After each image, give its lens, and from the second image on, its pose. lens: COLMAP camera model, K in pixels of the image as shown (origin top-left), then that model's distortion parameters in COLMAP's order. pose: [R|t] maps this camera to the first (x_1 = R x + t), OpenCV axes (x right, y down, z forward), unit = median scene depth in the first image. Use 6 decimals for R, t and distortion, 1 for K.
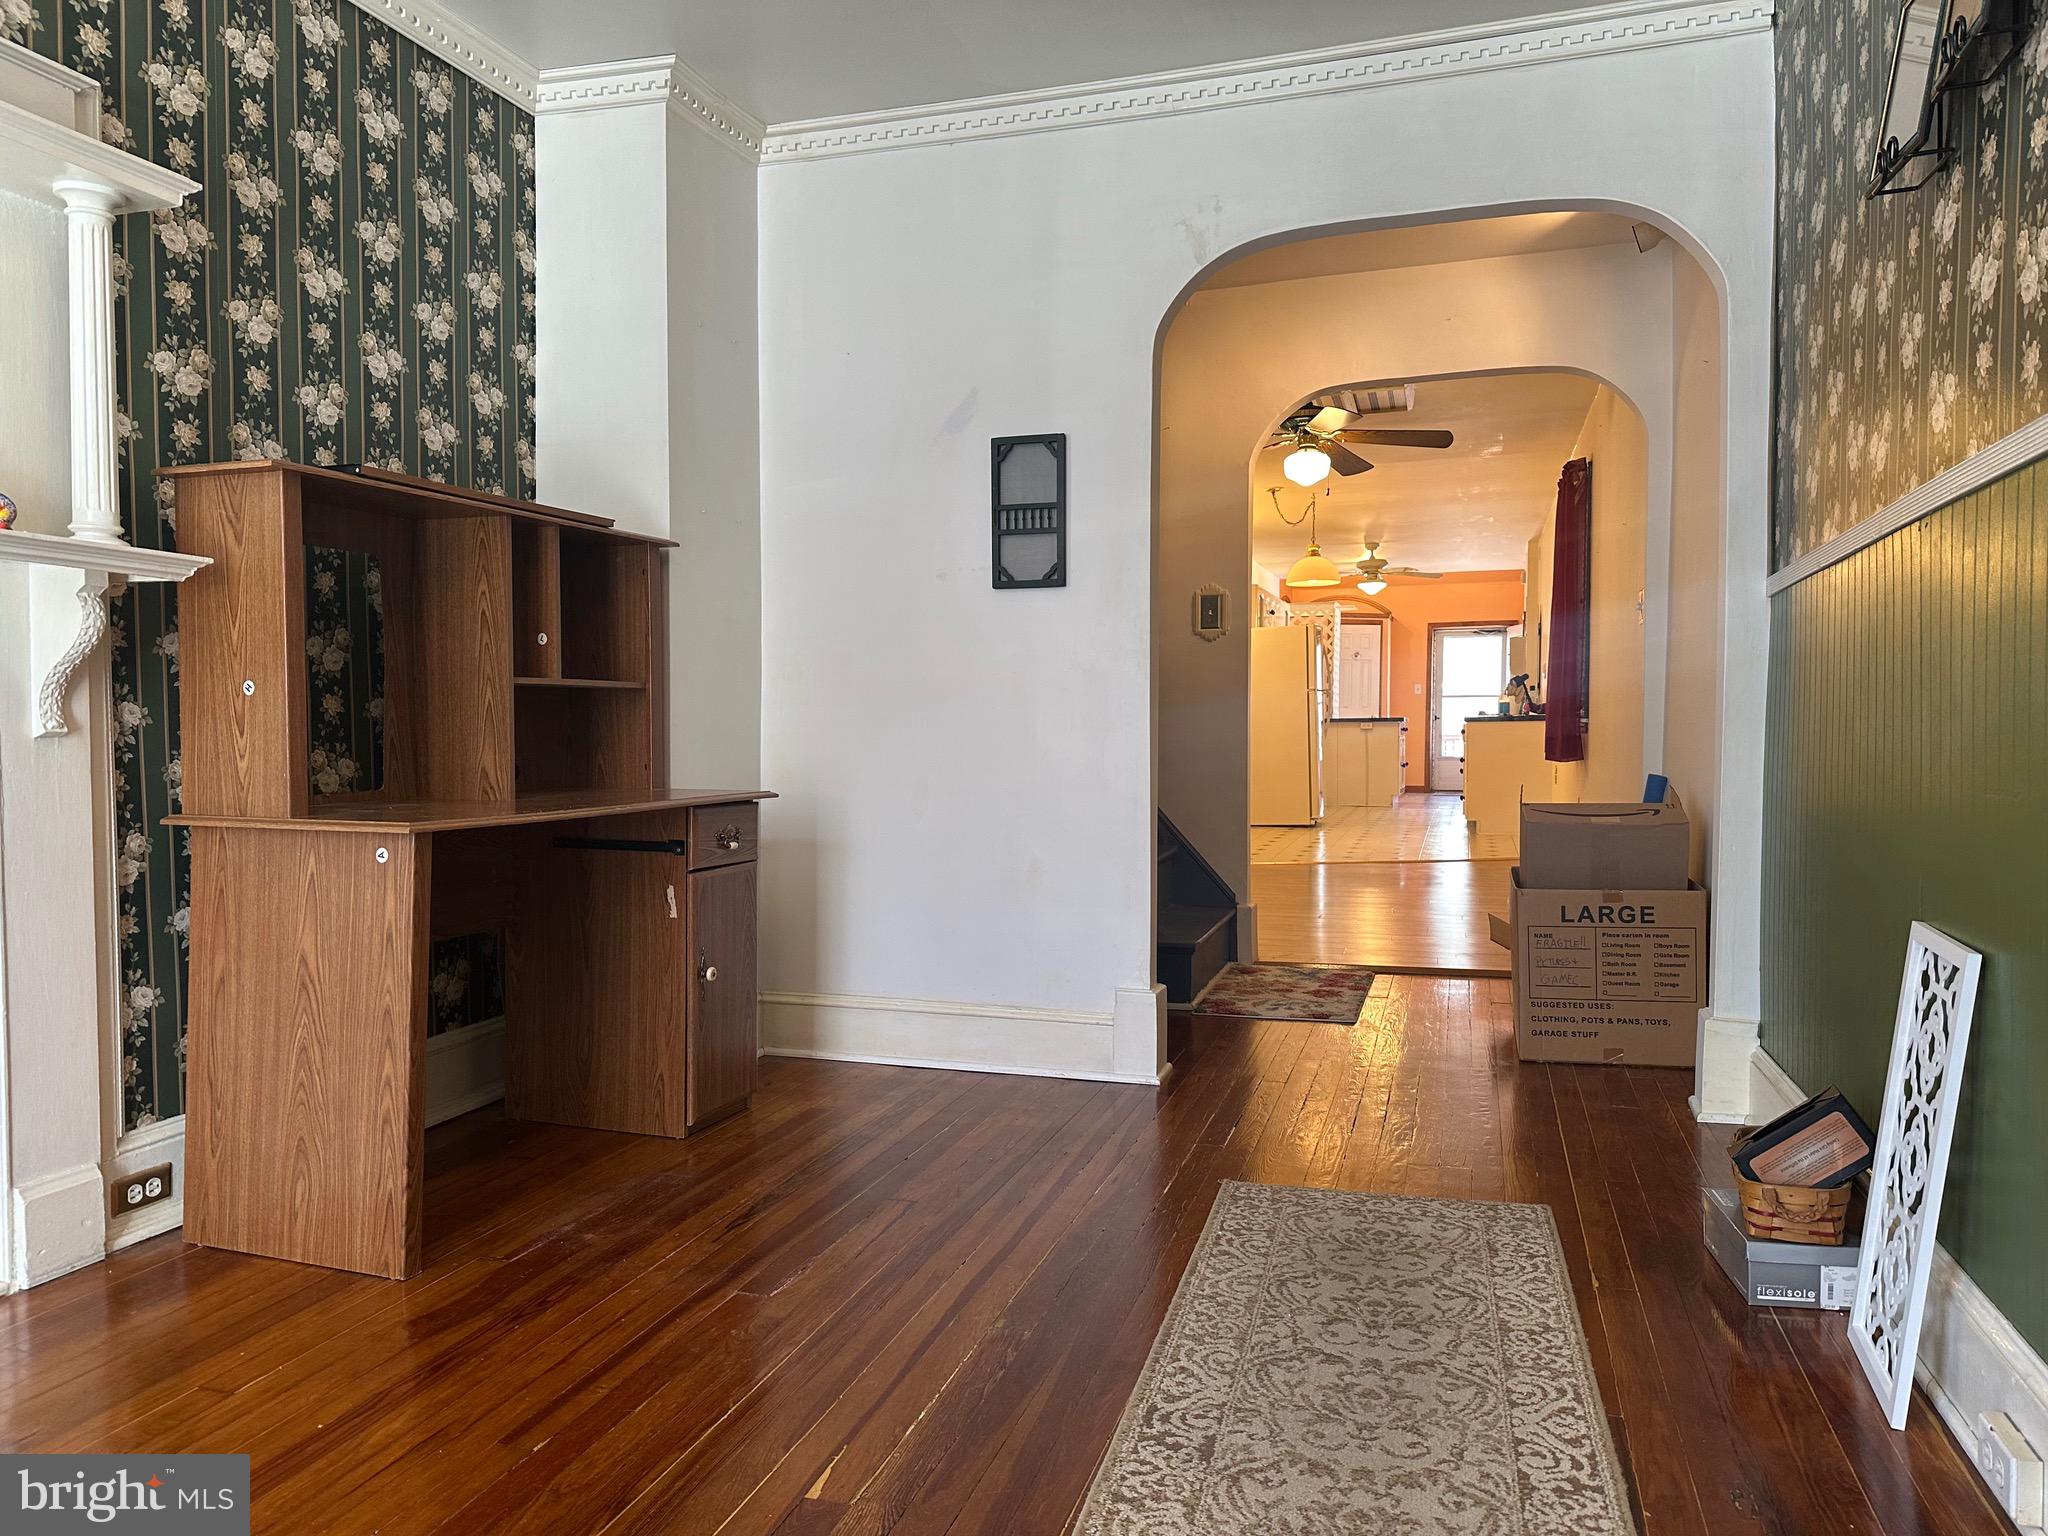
lens RADIAL K [[1435.5, 0, 1024.0], [0, 1435.5, 768.0], [0, 0, 1]] dist [0.097690, -0.147240]
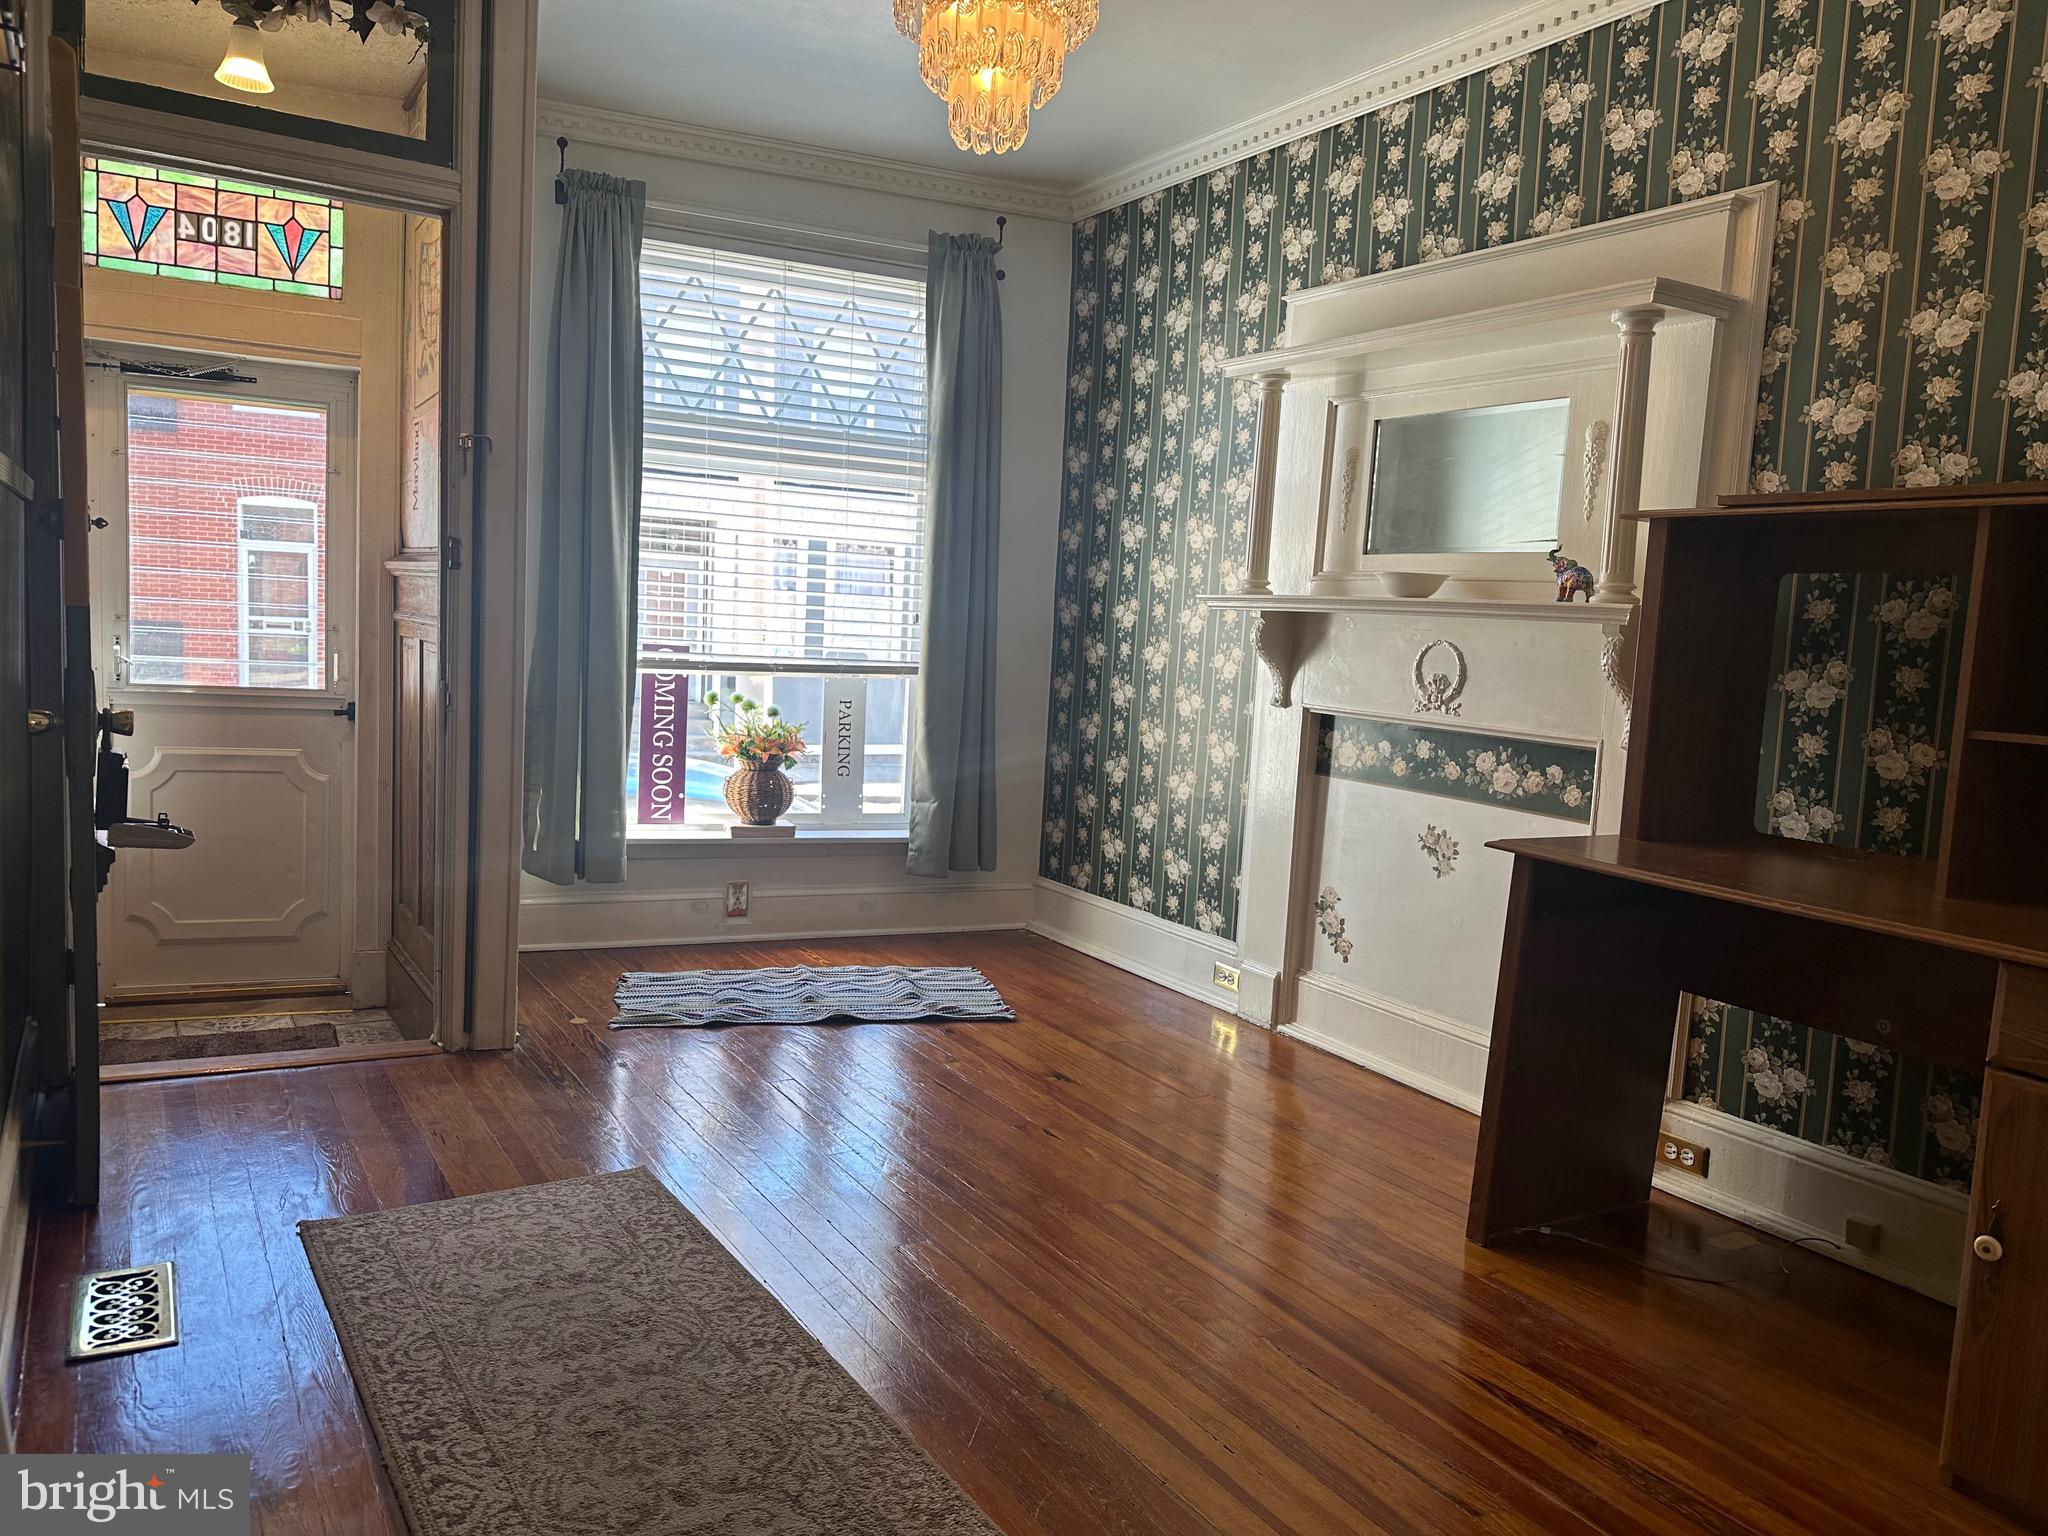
lens RADIAL K [[1435.5, 0, 1024.0], [0, 1435.5, 768.0], [0, 0, 1]] dist [0.097690, -0.147240]
pose [[-0.659759, 0.040436, -0.750388, 0.798905], [-0.070052, 0.990894, 0.114987, -0.147824], [0.748205, 0.128429, -0.650919, 1.791075]]
